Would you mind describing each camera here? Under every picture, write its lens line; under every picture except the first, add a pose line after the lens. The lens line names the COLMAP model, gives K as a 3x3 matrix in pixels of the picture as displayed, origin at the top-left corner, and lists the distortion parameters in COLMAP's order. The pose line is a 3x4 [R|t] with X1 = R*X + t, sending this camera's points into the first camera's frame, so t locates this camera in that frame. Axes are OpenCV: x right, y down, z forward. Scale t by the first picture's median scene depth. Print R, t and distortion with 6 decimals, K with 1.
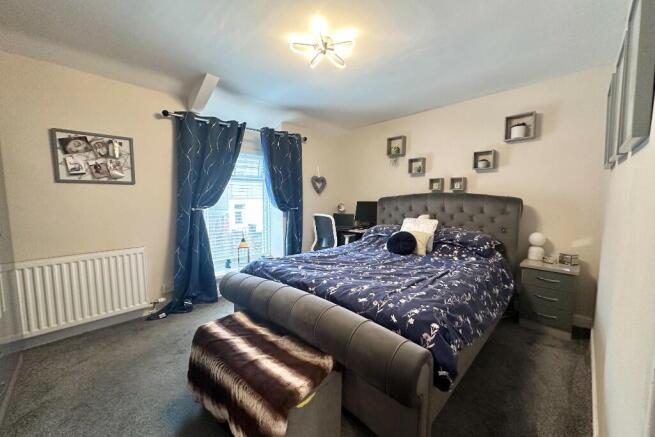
lens RADIAL K [[256.9, 0, 327.5], [0, 256.9, 216.9], [0, 0, 1]] dist [-0.006083, 0.000262]
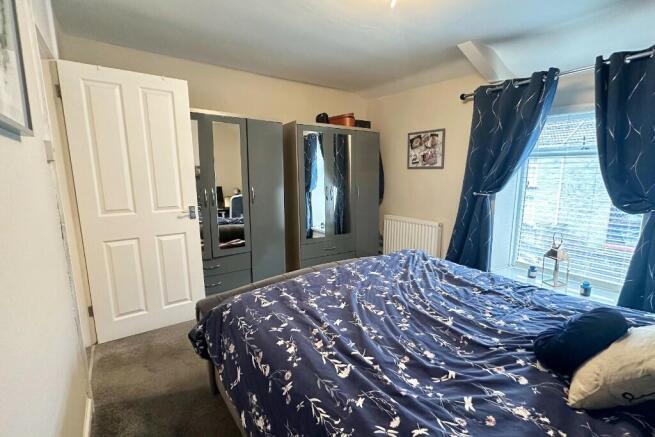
lens RADIAL K [[279.8, 0, 327.8], [0, 279.8, 218.7], [0, 0, 1]] dist [0.001126, 0.000137]
pose [[-0.127424, 0.156653, -0.979399, 0.648747], [-0.083924, 0.982205, 0.168020, -0.078225], [0.988291, 0.103604, -0.112009, 0.695369]]
